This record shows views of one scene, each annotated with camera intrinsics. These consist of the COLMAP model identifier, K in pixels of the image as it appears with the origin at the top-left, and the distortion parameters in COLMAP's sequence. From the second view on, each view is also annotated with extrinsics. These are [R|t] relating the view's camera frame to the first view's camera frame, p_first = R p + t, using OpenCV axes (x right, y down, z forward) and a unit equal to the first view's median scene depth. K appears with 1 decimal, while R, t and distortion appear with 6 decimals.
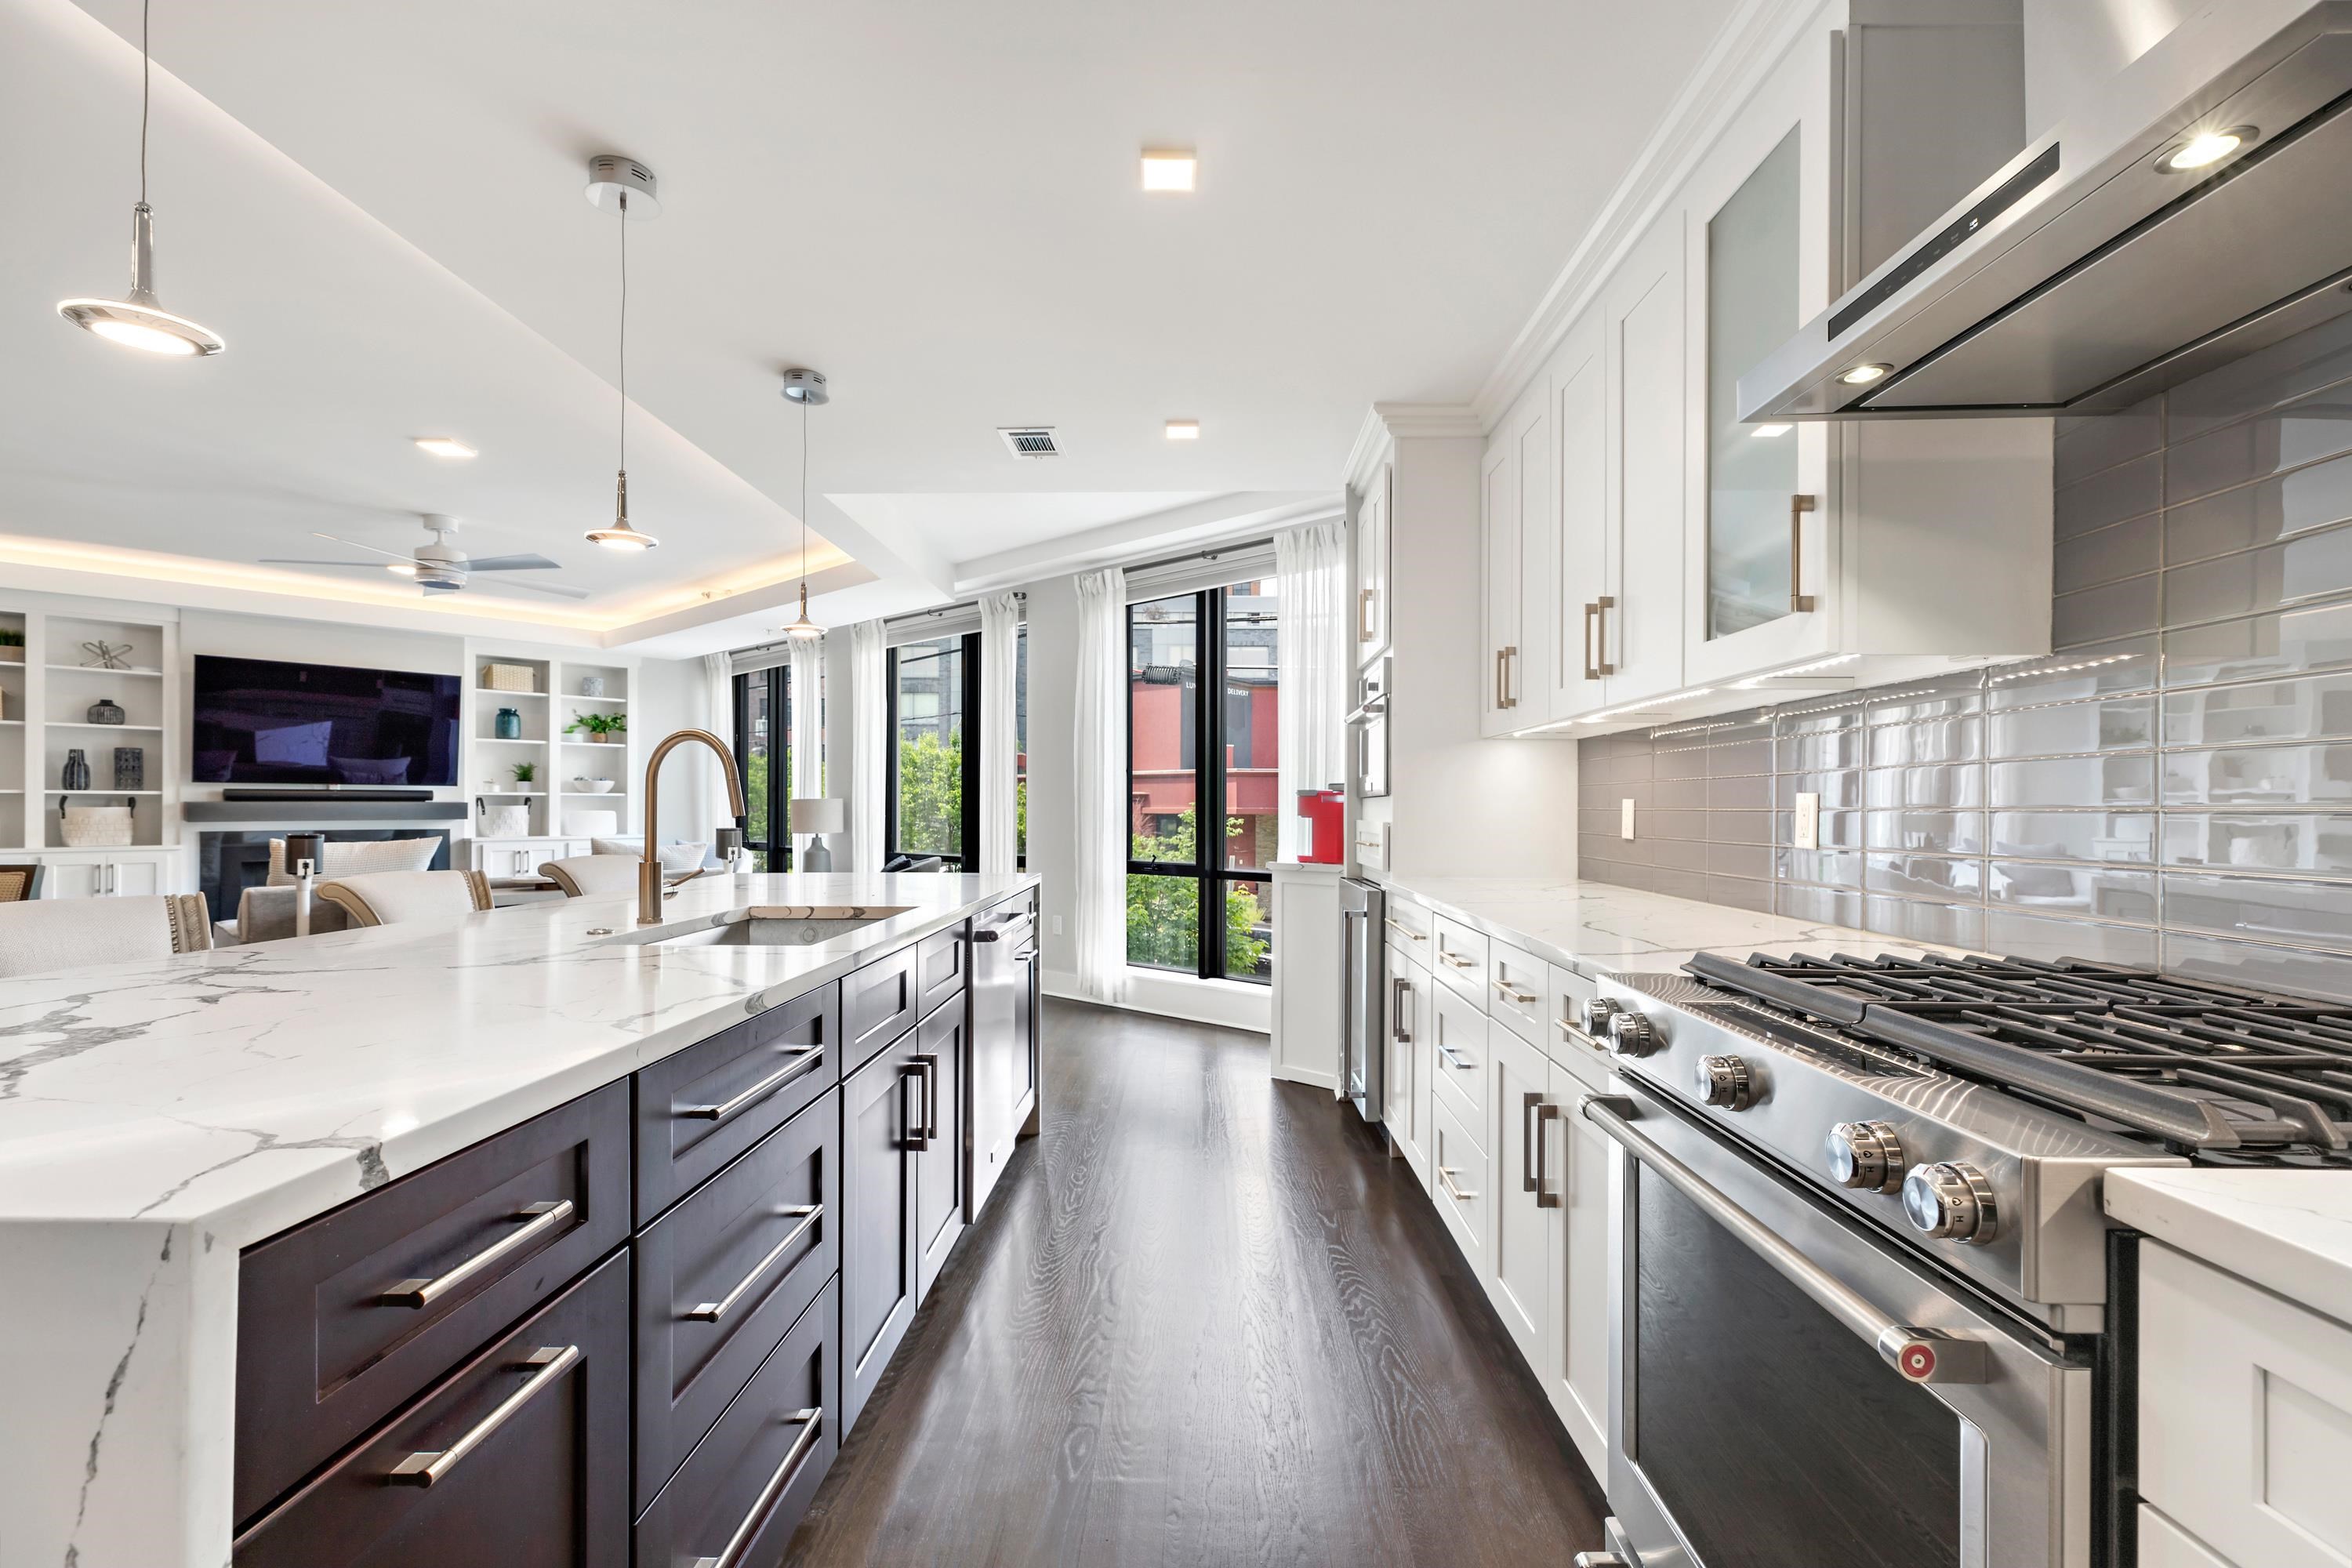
lens RADIAL K [[1055.1, 0, 1177.9], [0, 1055.1, 799.2], [0, 0, 1]] dist [0.004228, -0.000169]
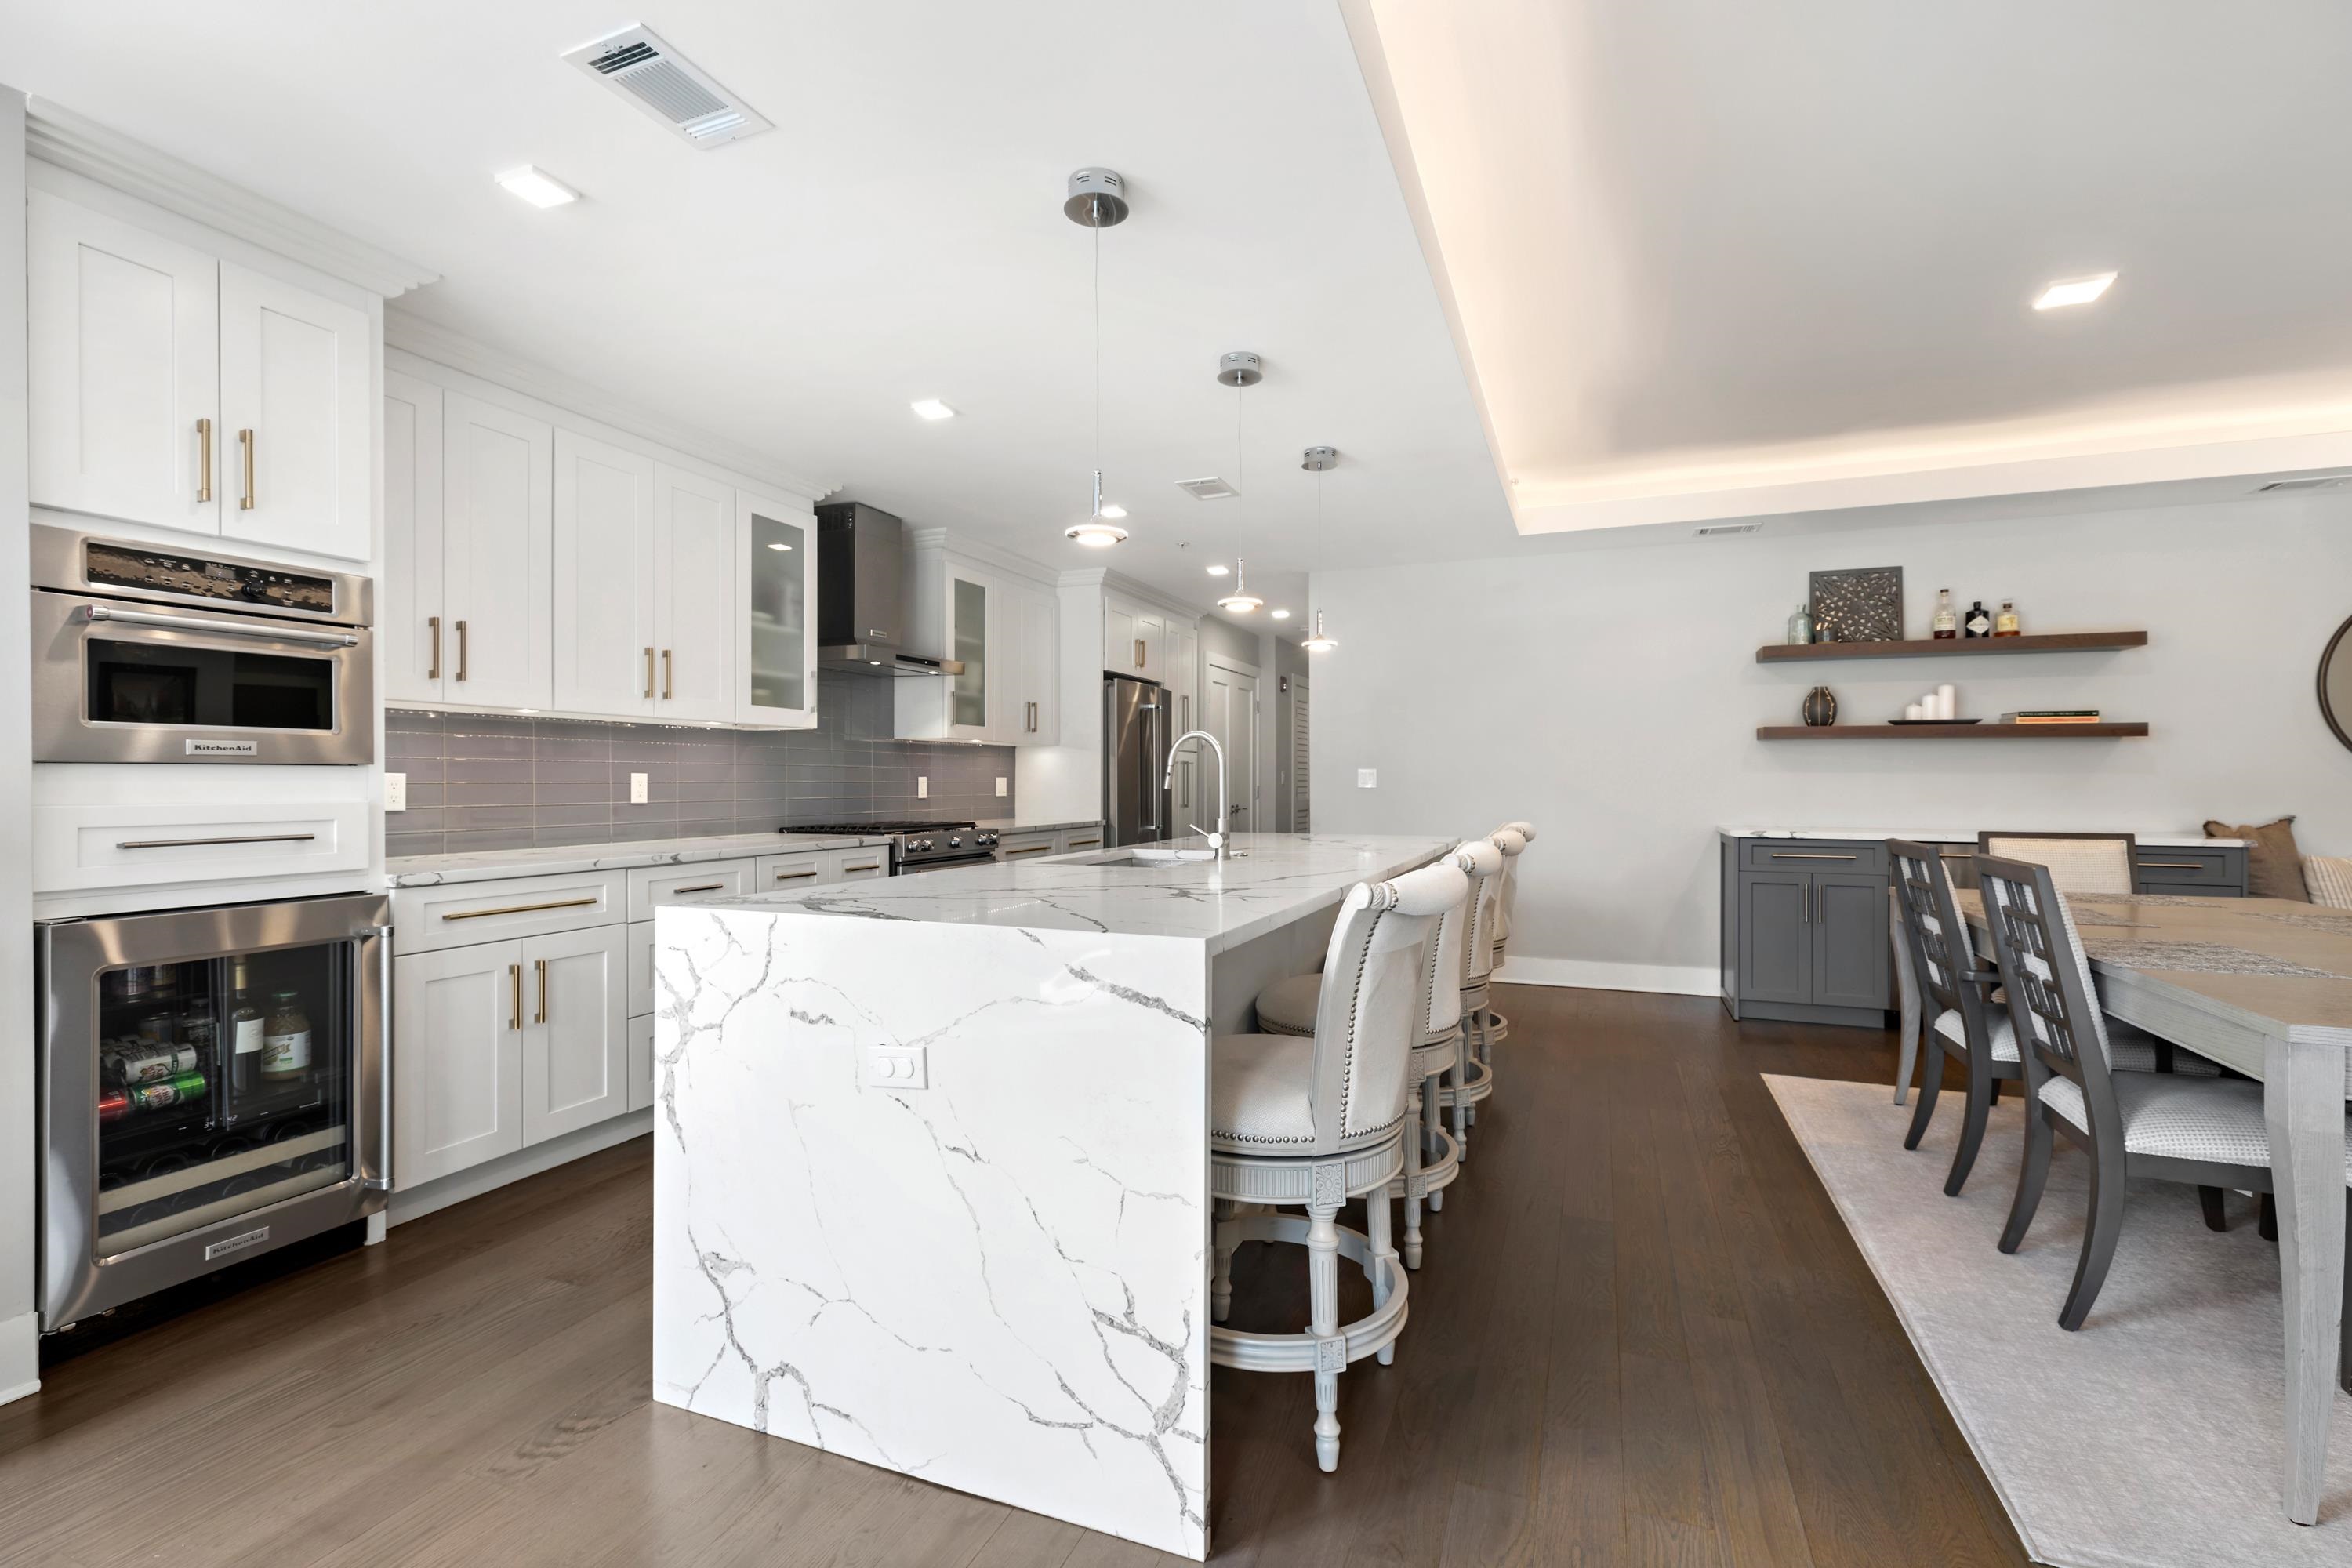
lens RADIAL K [[1055.1, 0, 1181.7], [0, 1055.1, 779.3], [0, 0, 1]] dist [0.004228, -0.000169]
pose [[-0.937048, -0.001218, 0.349197, -0.458983], [-0.004304, 0.999958, -0.008062, 0.007766], [-0.349173, -0.009057, -0.937015, 1.154095]]
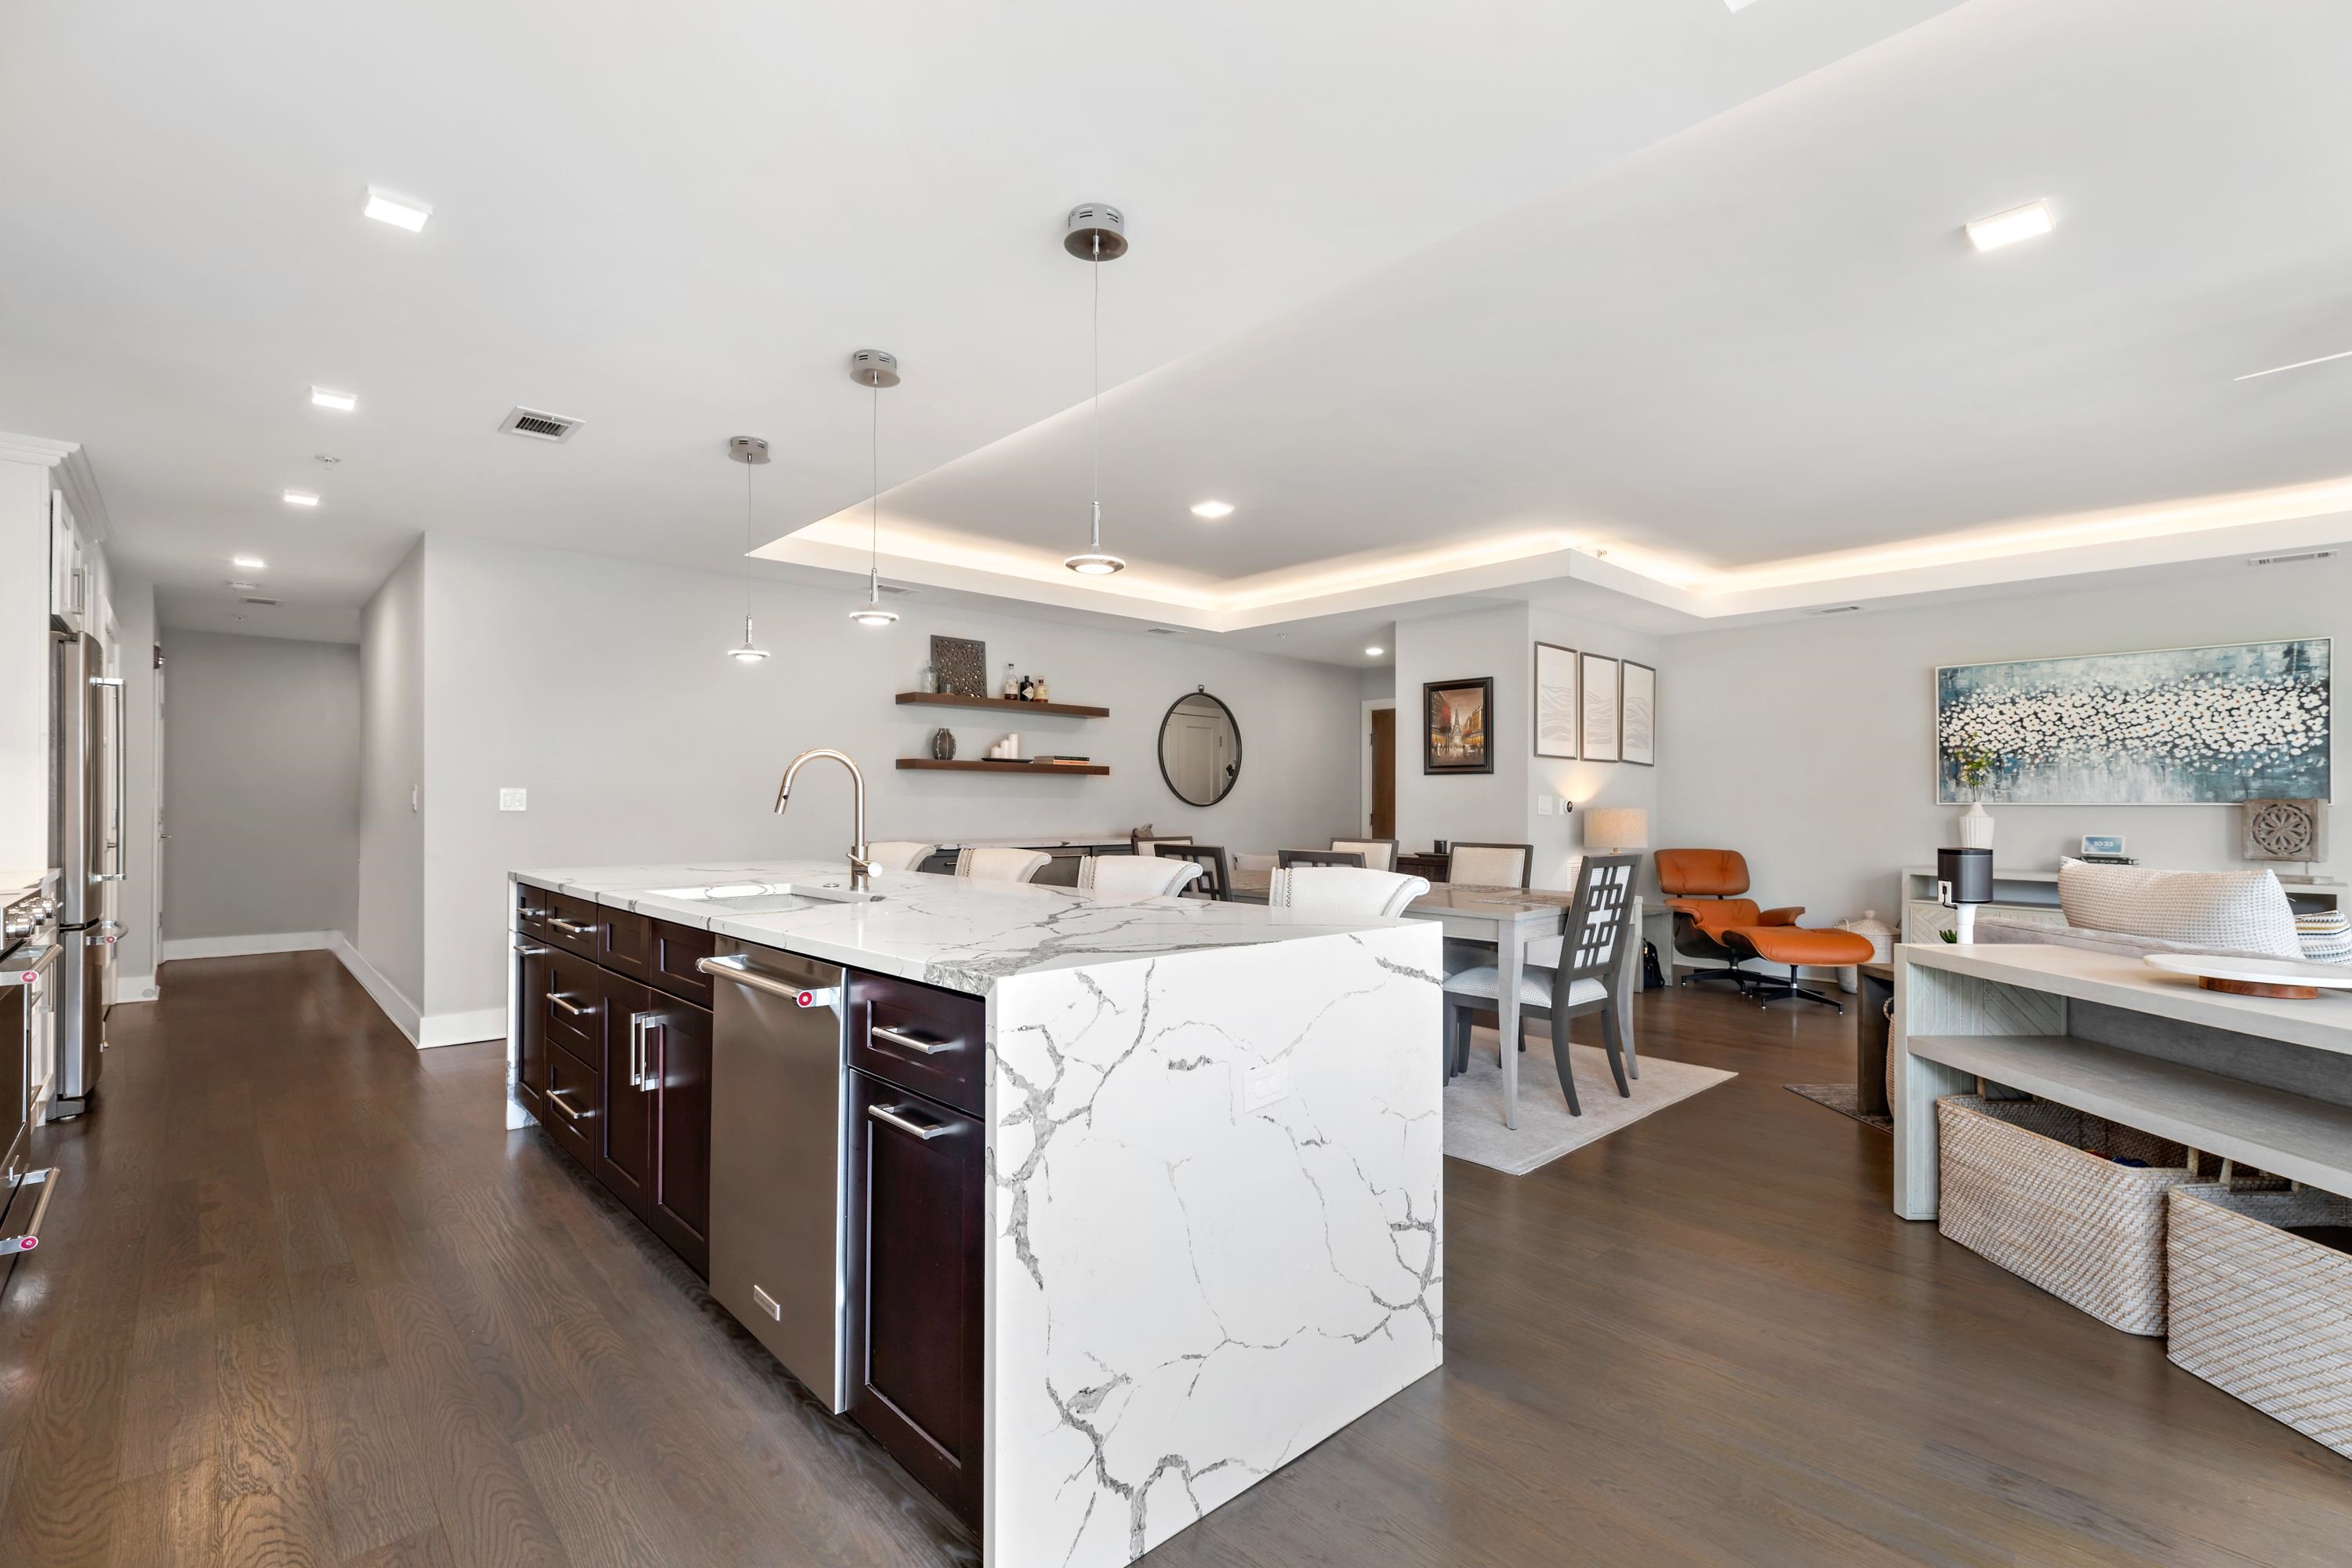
lens RADIAL K [[1055.1, 0, 1183.4], [0, 1055.1, 796.5], [0, 0, 1]] dist [0.004228, -0.000169]
pose [[-0.713795, -0.009326, -0.700293, 0.079969], [-0.000613, 0.999919, -0.012692, 0.006113], [0.700355, -0.008630, -0.713743, 1.091240]]
